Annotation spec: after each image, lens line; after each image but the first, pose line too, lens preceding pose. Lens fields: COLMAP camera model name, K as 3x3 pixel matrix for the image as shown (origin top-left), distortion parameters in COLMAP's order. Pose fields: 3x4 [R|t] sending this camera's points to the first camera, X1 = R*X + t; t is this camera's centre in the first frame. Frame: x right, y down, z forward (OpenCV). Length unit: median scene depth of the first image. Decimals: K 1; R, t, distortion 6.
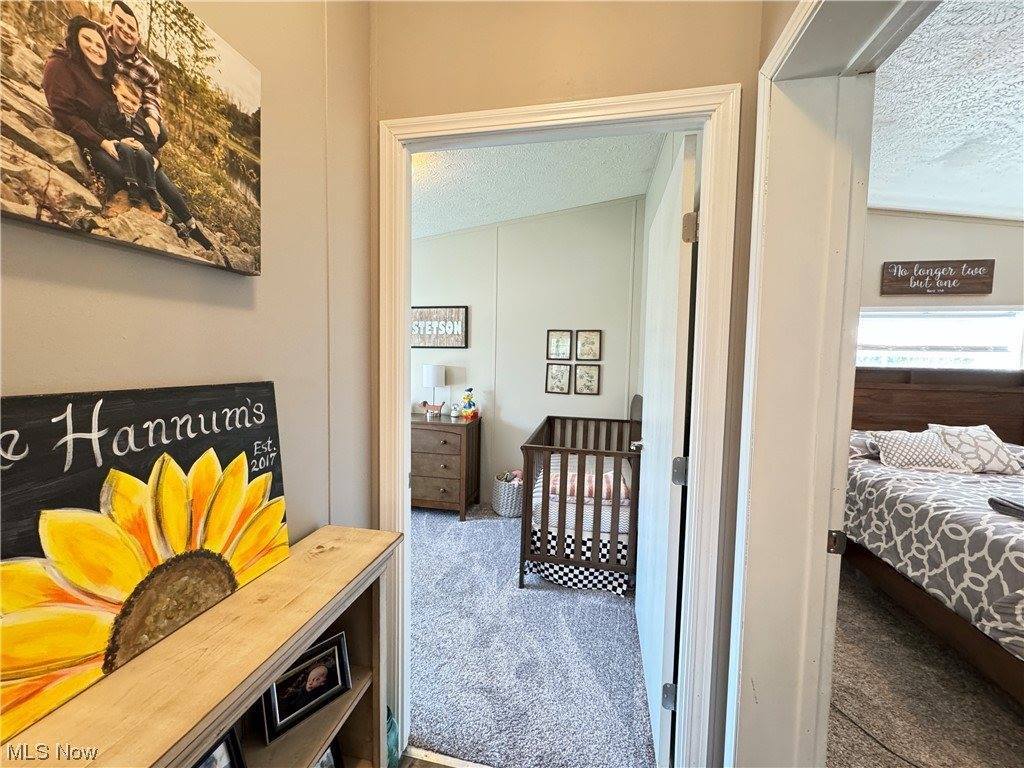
lens RADIAL K [[406.8, 0, 511.1], [0, 406.8, 382.1], [0, 0, 1]] dist [0.002096, 0.000398]
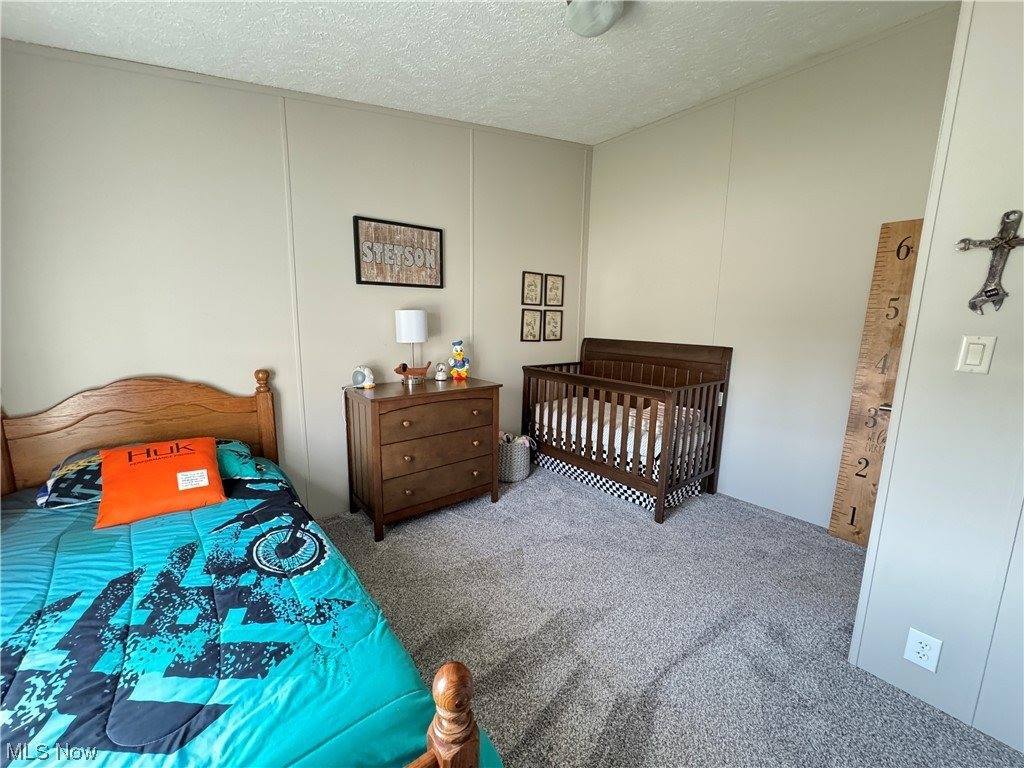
lens RADIAL K [[406.8, 0, 509.7], [0, 406.8, 385.4], [0, 0, 1]] dist [0.002096, 0.000398]
pose [[0.636618, -0.137491, 0.758824, -0.660520], [0.039559, 0.988505, 0.145919, -0.011121], [-0.770164, -0.062876, 0.634739, 0.441225]]
